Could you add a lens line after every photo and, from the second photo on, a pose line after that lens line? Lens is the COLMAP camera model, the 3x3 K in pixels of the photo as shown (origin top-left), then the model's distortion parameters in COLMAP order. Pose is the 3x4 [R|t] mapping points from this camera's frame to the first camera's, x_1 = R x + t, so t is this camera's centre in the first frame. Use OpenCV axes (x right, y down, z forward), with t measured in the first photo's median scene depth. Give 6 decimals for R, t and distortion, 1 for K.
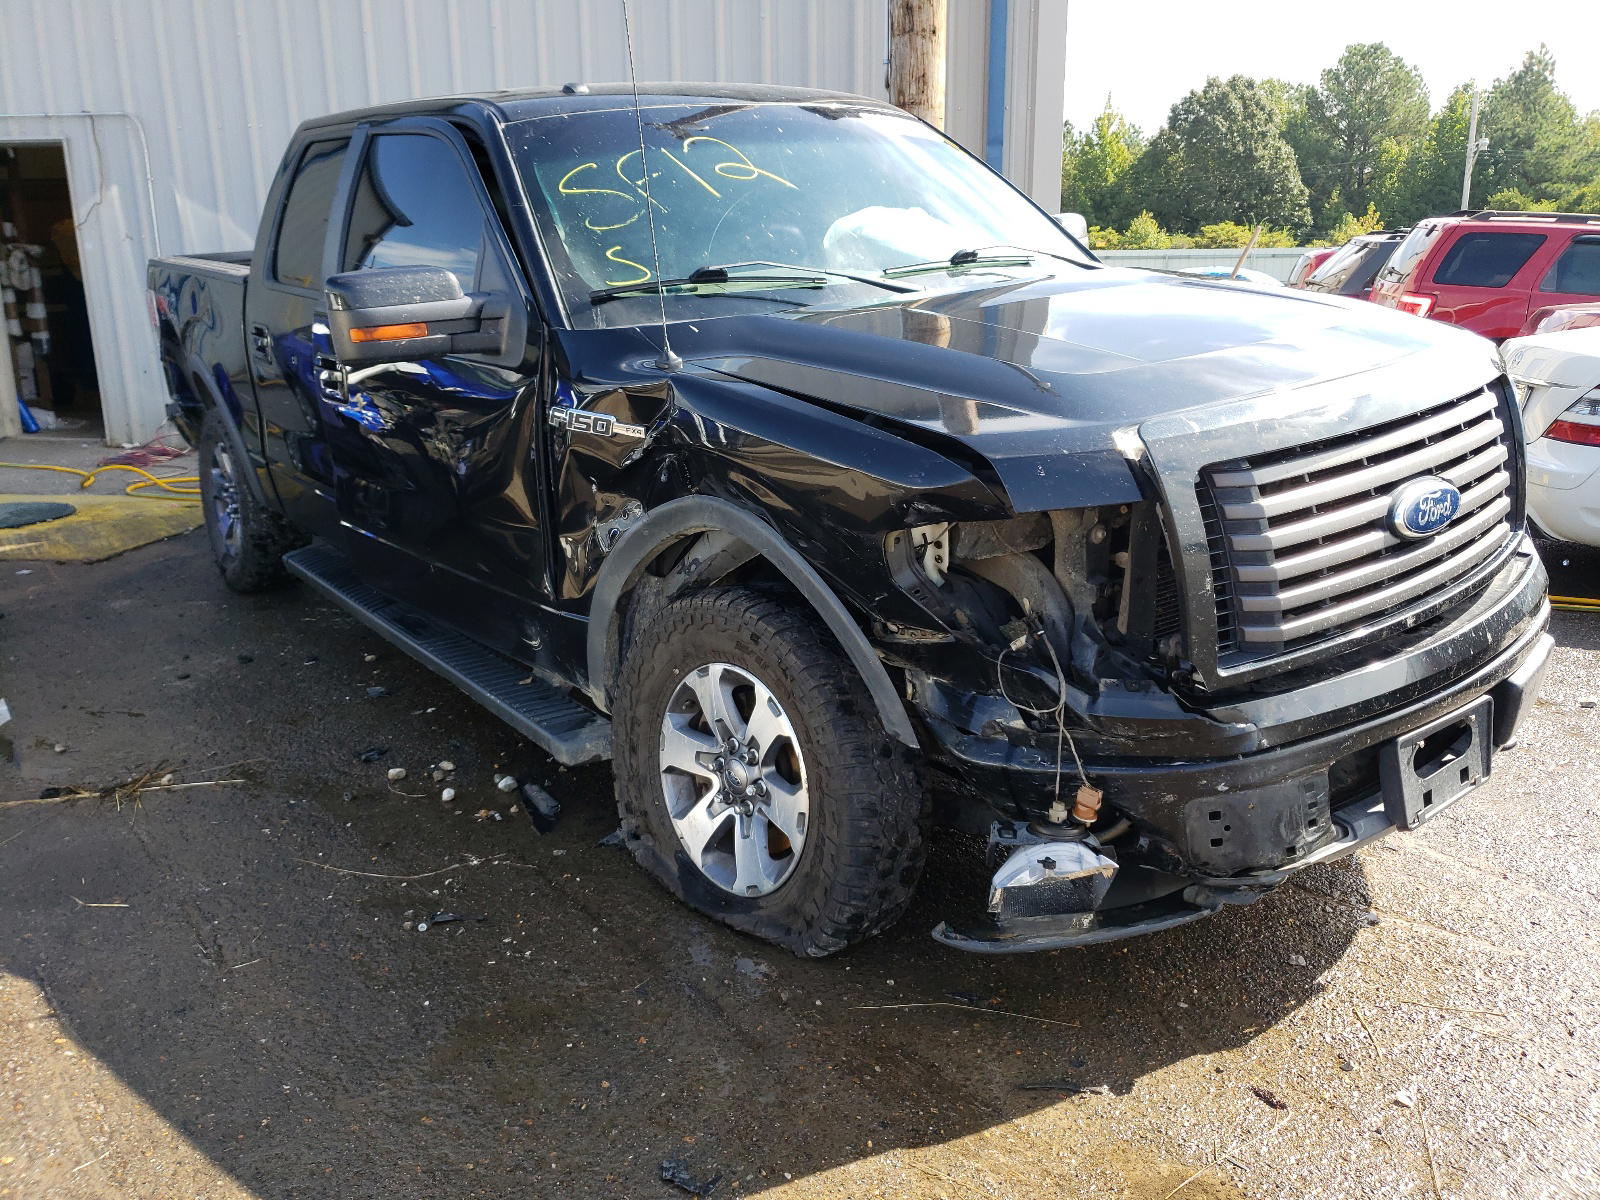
lens RADIAL K [[1216.0, 0, 801.5], [0, 1216.0, 610.1], [0, 0, 1]] dist [0.002804, 0.005623]
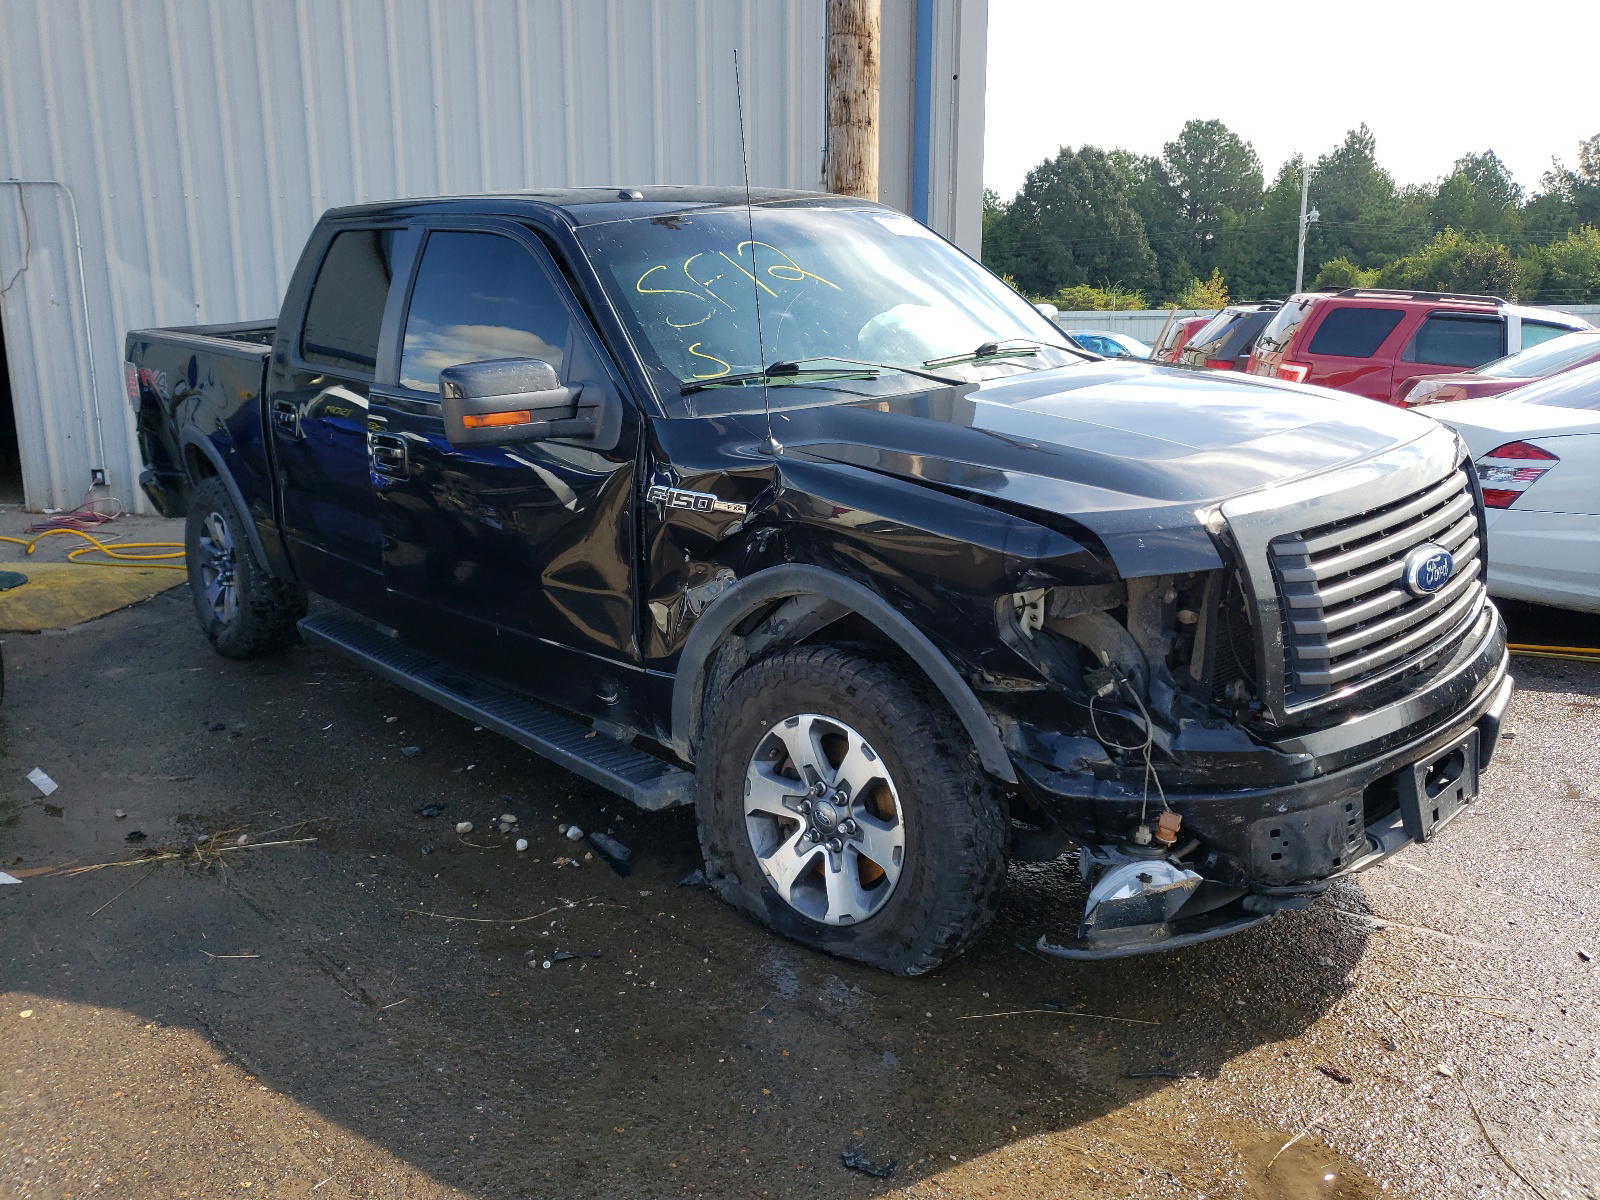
lens RADIAL K [[1206.3, 0, 800.0], [0, 1206.3, 600.0], [0, 0, 1]] dist [0.004934, 0.004523]
pose [[0.995933, -0.014106, 0.088987, -0.187301], [0.018838, 0.998440, -0.052561, -0.002966], [-0.088107, 0.054024, 0.994645, -0.112684]]
